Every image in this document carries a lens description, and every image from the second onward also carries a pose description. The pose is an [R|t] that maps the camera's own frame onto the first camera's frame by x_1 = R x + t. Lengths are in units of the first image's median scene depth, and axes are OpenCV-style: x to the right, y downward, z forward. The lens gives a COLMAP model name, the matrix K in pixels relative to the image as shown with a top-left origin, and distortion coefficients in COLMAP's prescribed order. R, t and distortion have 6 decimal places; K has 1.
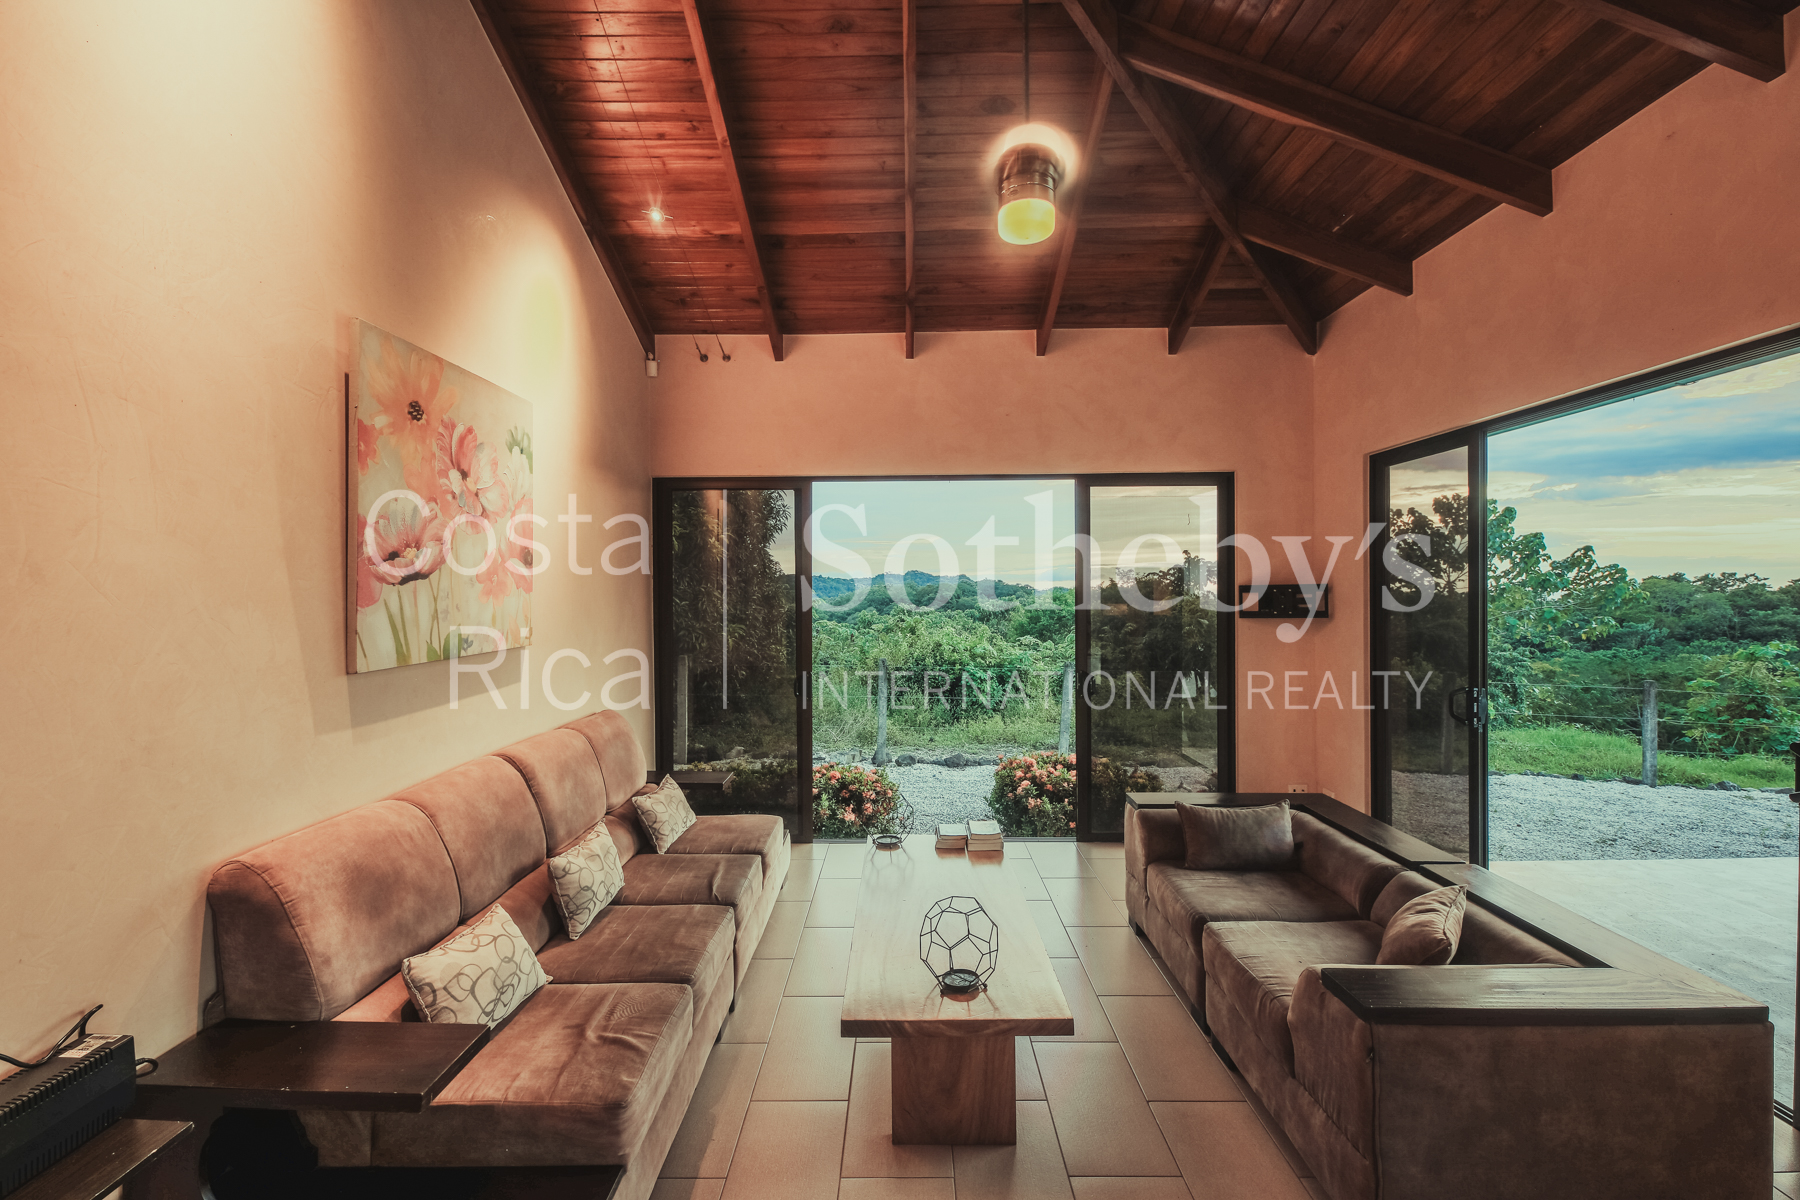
lens RADIAL K [[766.9, 0, 899.9], [0, 766.9, 593.3], [0, 0, 1]] dist [0.008612, -0.003497]
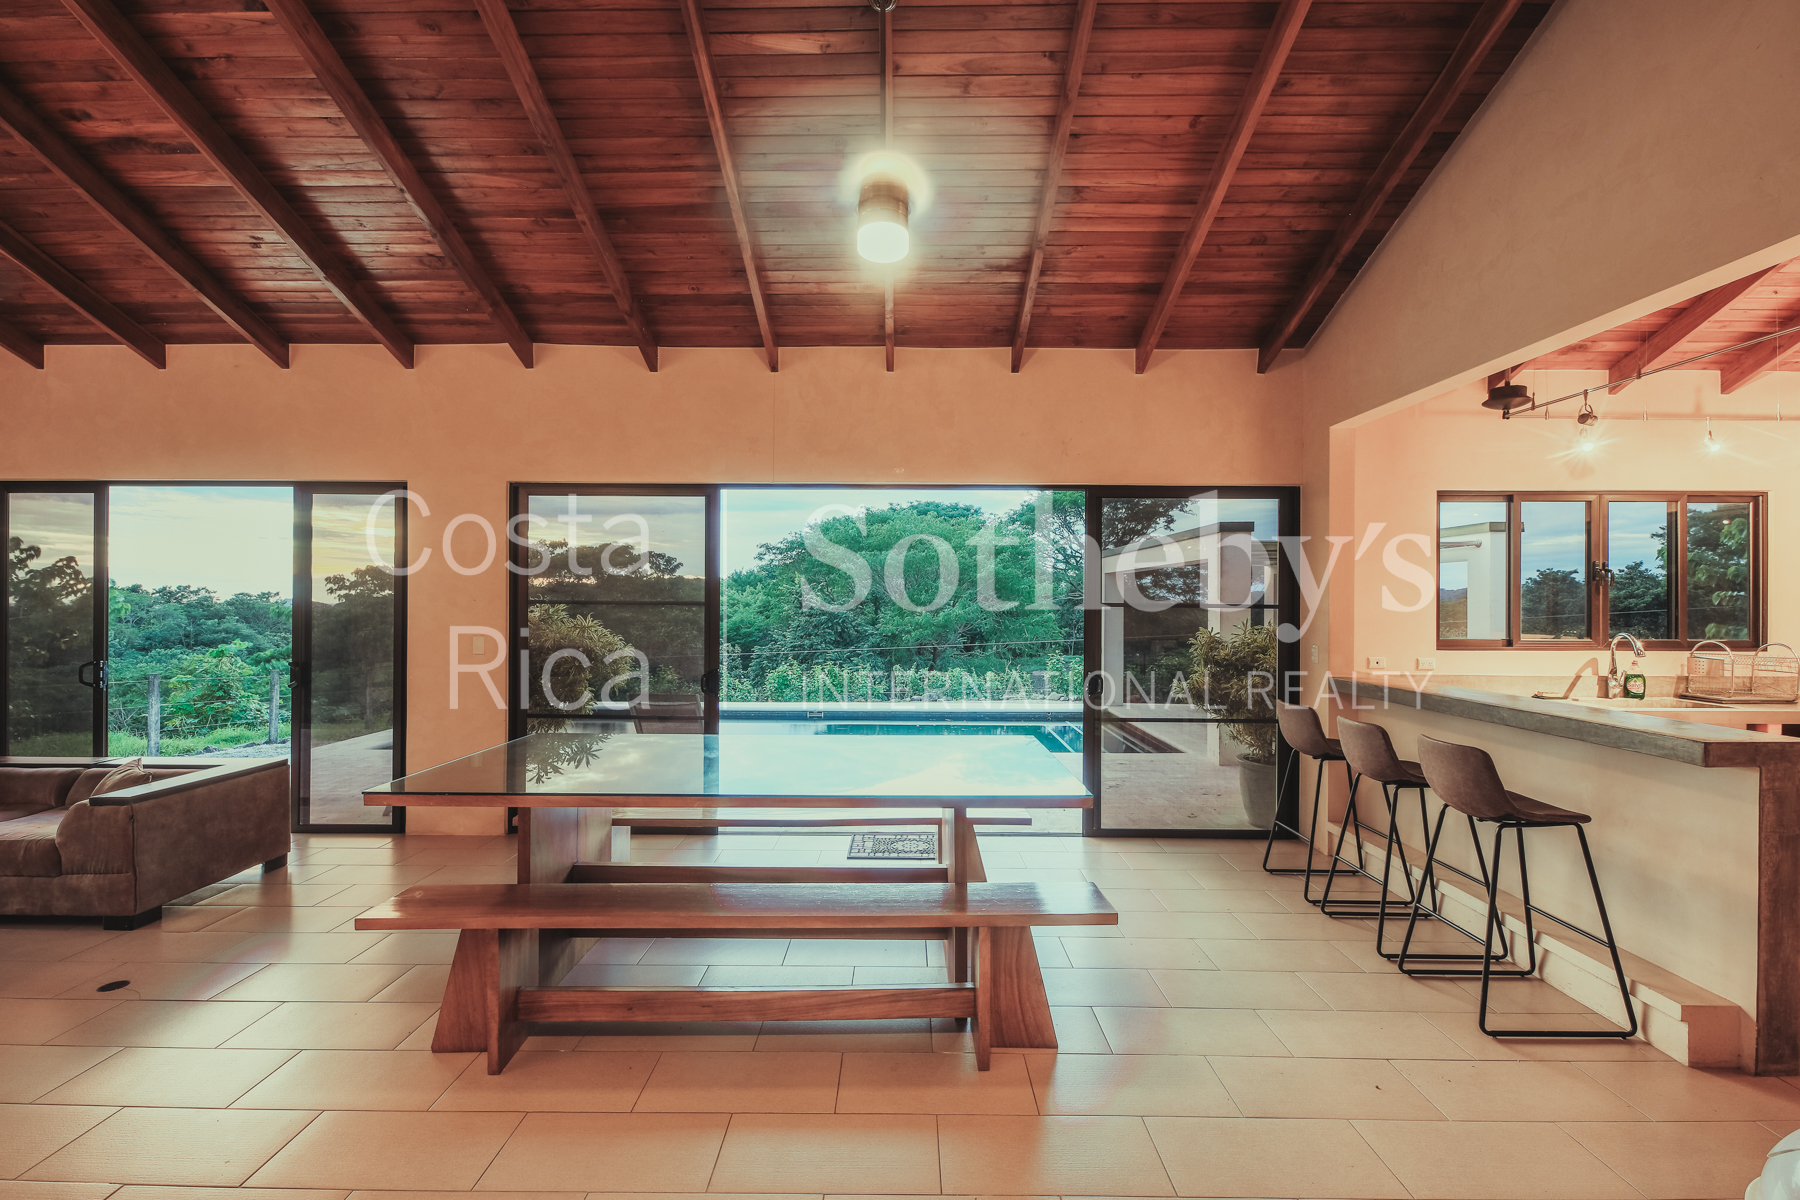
lens RADIAL K [[766.9, 0, 903.9], [0, 766.9, 603.3], [0, 0, 1]] dist [0.008612, -0.003497]
pose [[-0.002765, 0.003889, 0.999989, -0.151441], [-0.002048, 0.999990, -0.003895, 0.003395], [-0.999994, -0.002059, -0.002757, -0.109277]]
